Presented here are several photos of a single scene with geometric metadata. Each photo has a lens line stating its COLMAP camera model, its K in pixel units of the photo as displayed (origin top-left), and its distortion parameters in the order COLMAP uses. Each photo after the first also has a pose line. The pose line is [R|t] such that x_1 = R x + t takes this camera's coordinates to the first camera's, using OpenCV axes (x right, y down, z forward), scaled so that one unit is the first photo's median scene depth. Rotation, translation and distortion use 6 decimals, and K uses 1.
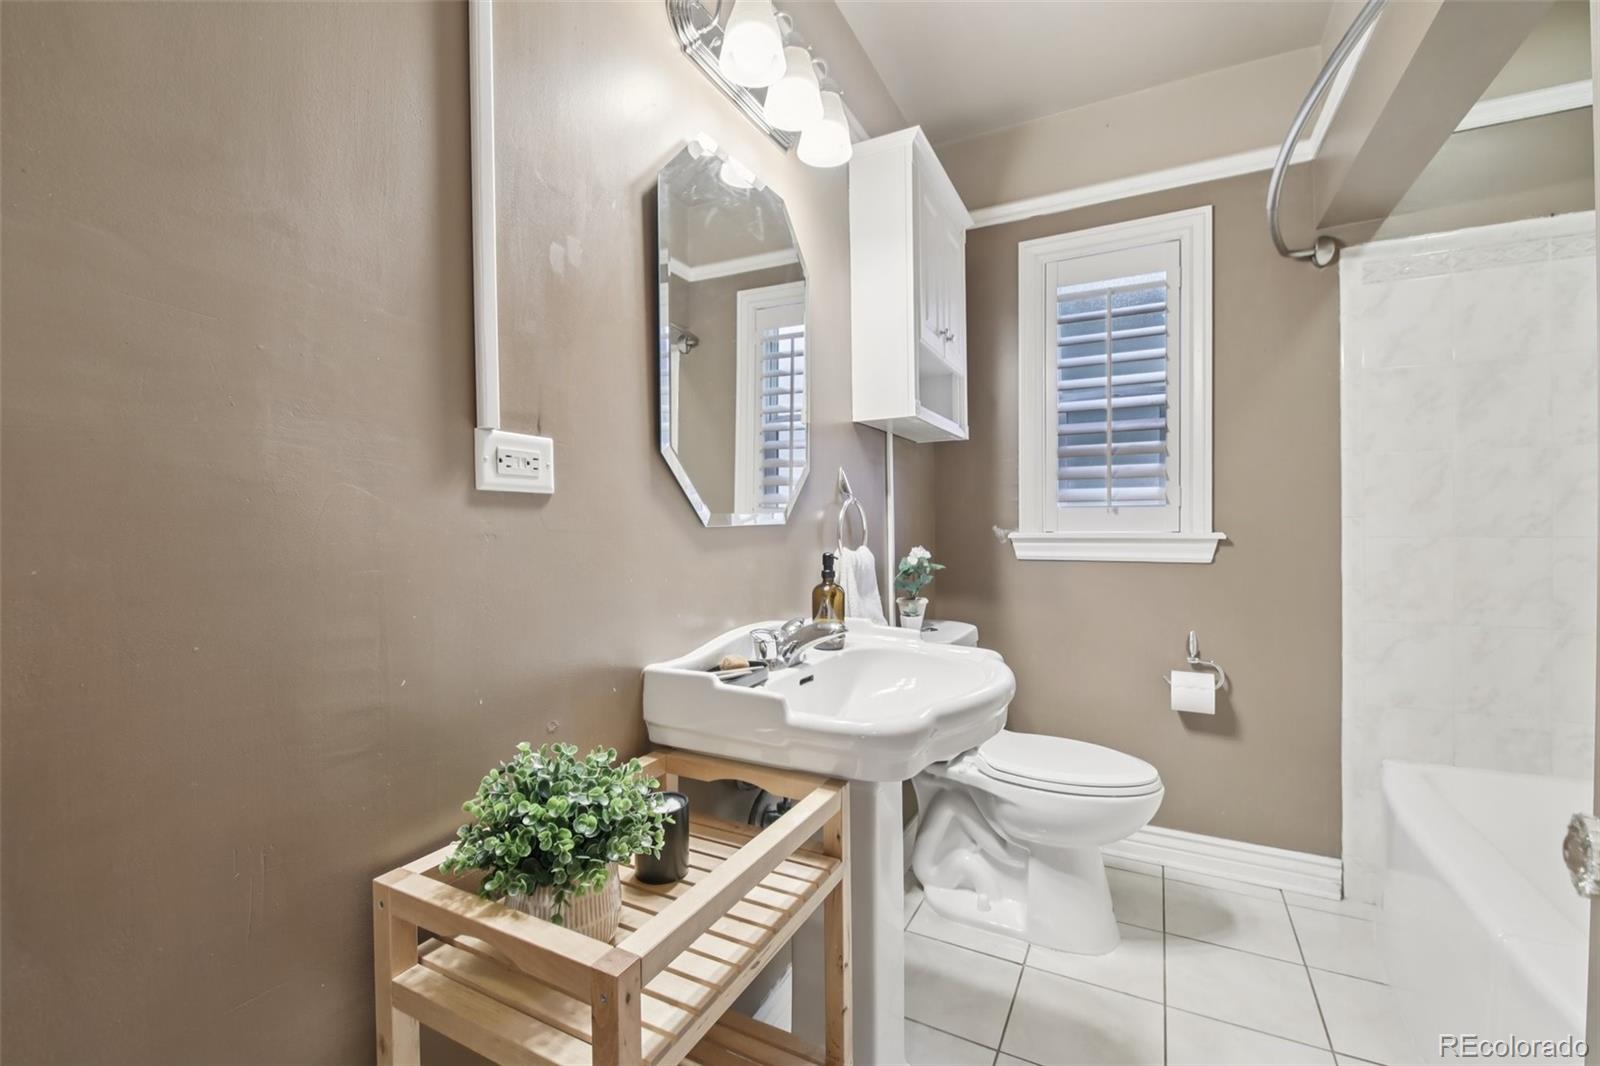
lens RADIAL K [[686.6, 0, 791.9], [0, 686.6, 532.3], [0, 0, 1]] dist [0.002757, -0.005658]
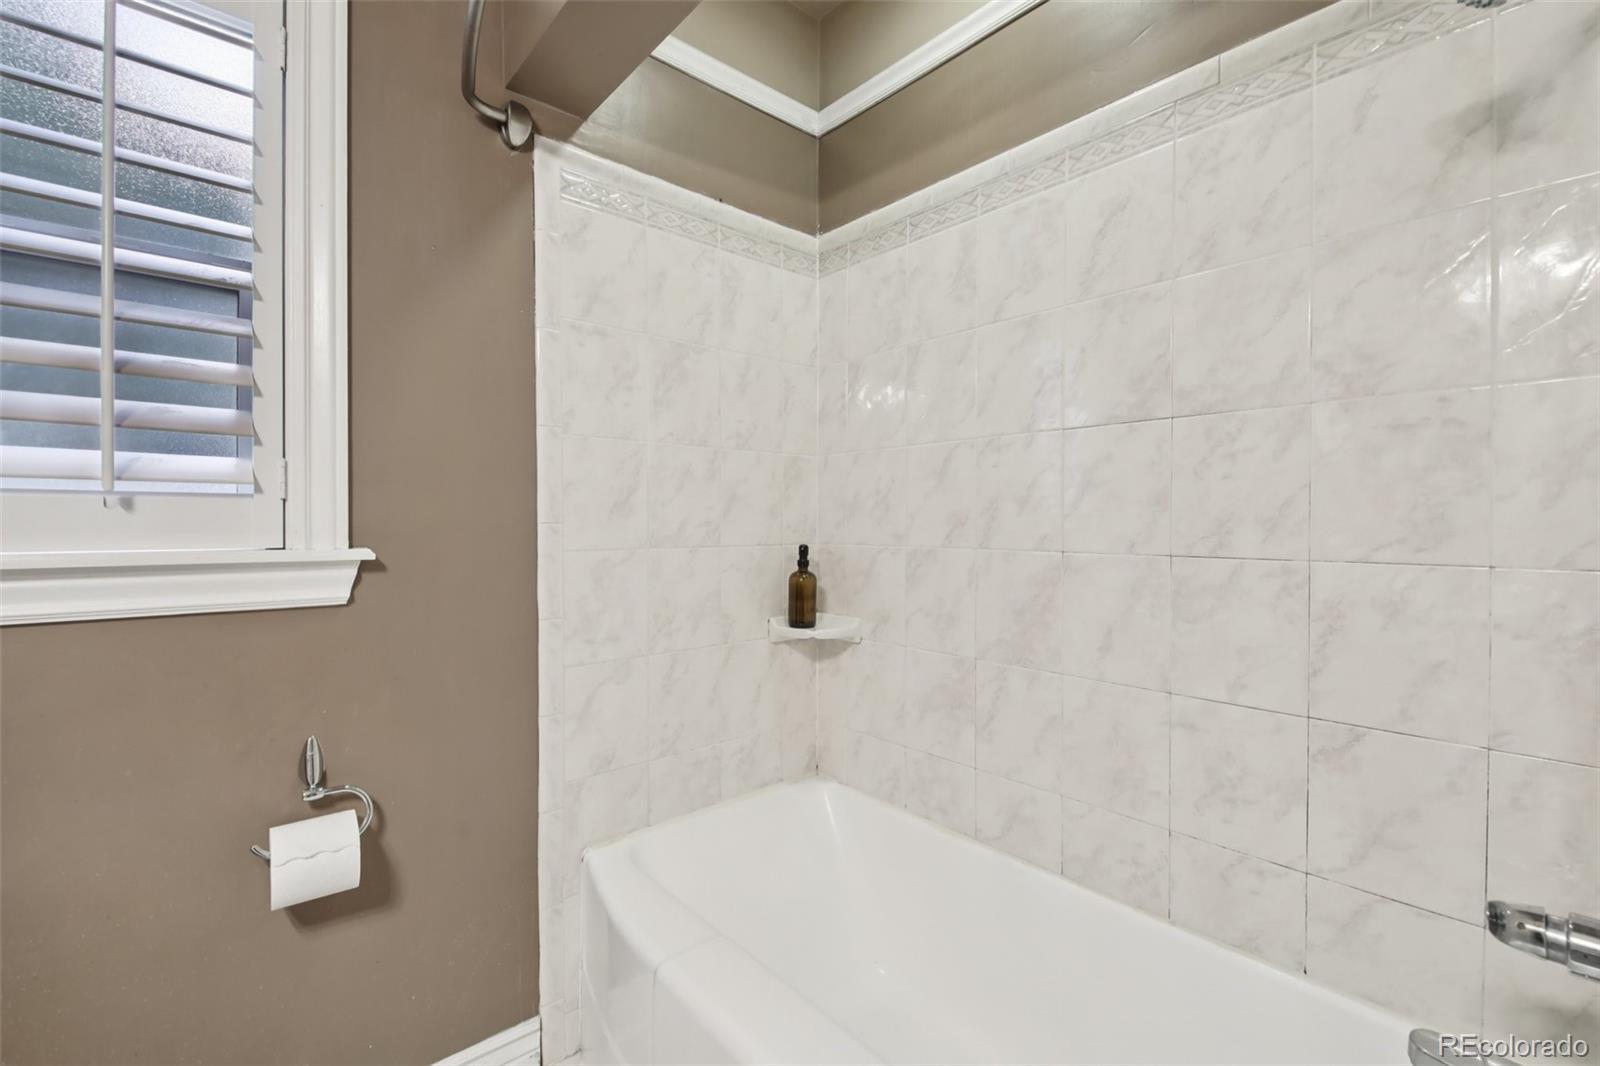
lens RADIAL K [[686.6, 0, 796.1], [0, 686.6, 527.4], [0, 0, 1]] dist [0.002757, -0.005658]
pose [[0.345588, -0.003931, 0.938378, 0.237525], [0.000880, 0.999992, 0.003865, -0.019551], [-0.938386, -0.000510, 0.345588, 0.509320]]
